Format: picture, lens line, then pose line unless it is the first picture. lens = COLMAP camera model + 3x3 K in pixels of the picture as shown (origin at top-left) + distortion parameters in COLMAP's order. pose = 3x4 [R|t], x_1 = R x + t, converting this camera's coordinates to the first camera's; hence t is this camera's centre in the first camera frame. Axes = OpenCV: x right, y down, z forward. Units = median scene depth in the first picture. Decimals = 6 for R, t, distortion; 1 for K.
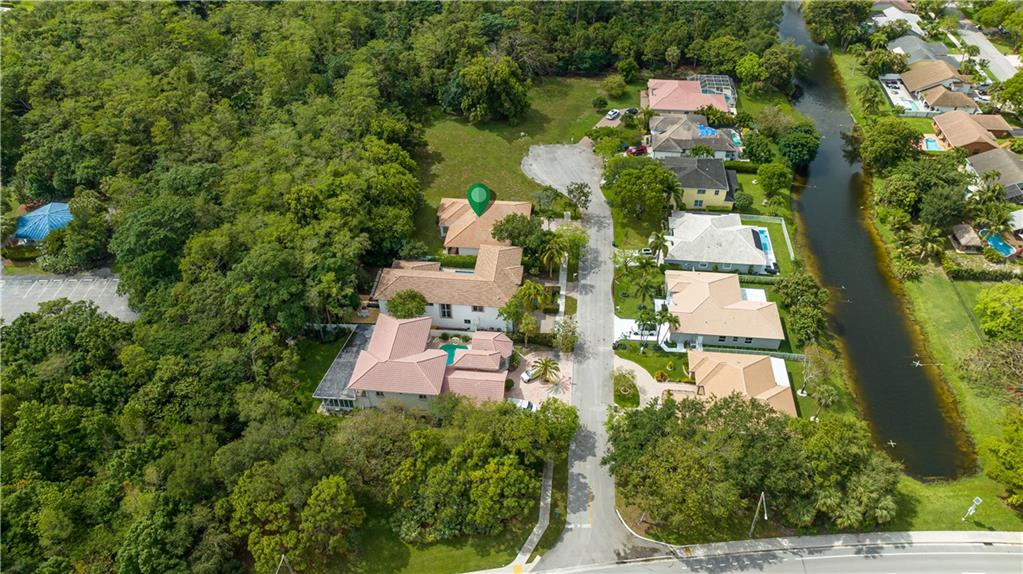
lens RADIAL K [[721.6, 0, 511.5], [0, 721.6, 287.0], [0, 0, 1]] dist [-0.033201, 0.058734]
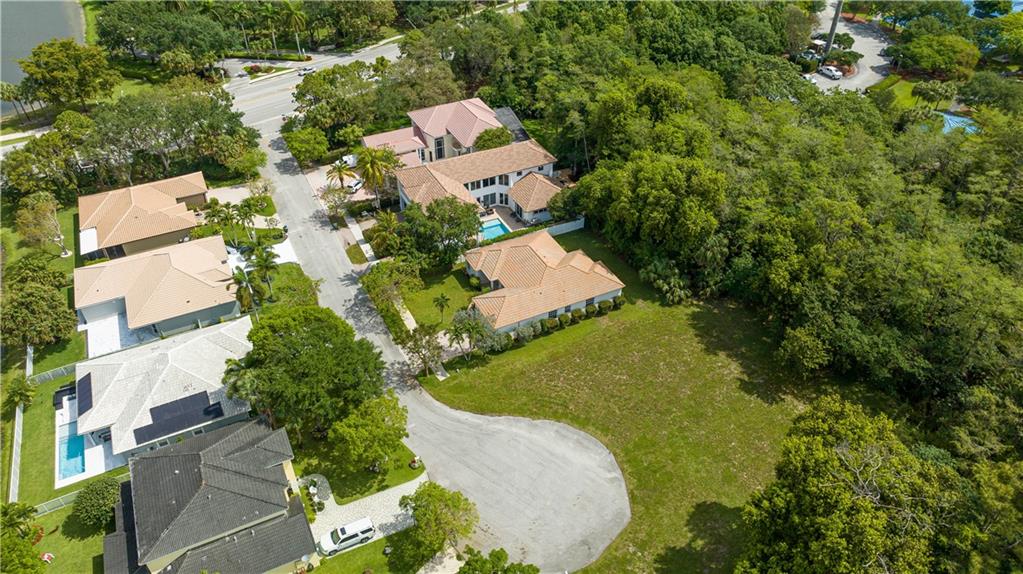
lens RADIAL K [[721.6, 0, 511.5], [0, 721.6, 287.0], [0, 0, 1]] dist [-0.033201, 0.058734]
pose [[-0.844210, 0.338679, -0.415459, 0.275430], [-0.348130, 0.242921, 0.905425, -0.733777], [0.407572, 0.909003, -0.087172, 1.150250]]
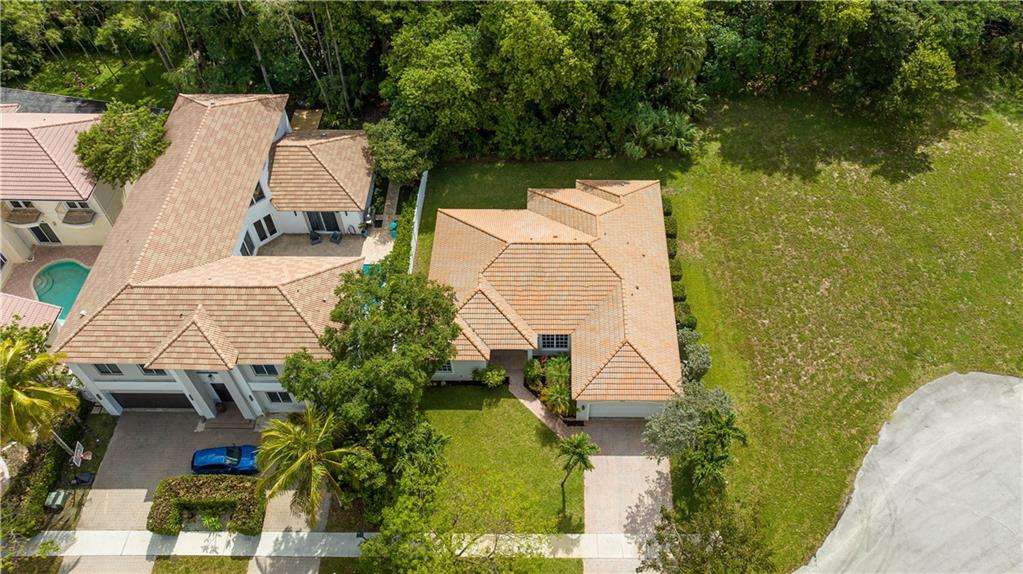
lens RADIAL K [[783.9, 0, 559.7], [0, 783.9, 292.1], [0, 0, 1]] dist [-0.052334, 0.073255]
pose [[0.102497, 0.779779, -0.617607, 0.201946], [-0.662810, 0.516505, 0.542131, -0.306644], [0.741739, 0.353789, 0.569786, 0.867937]]
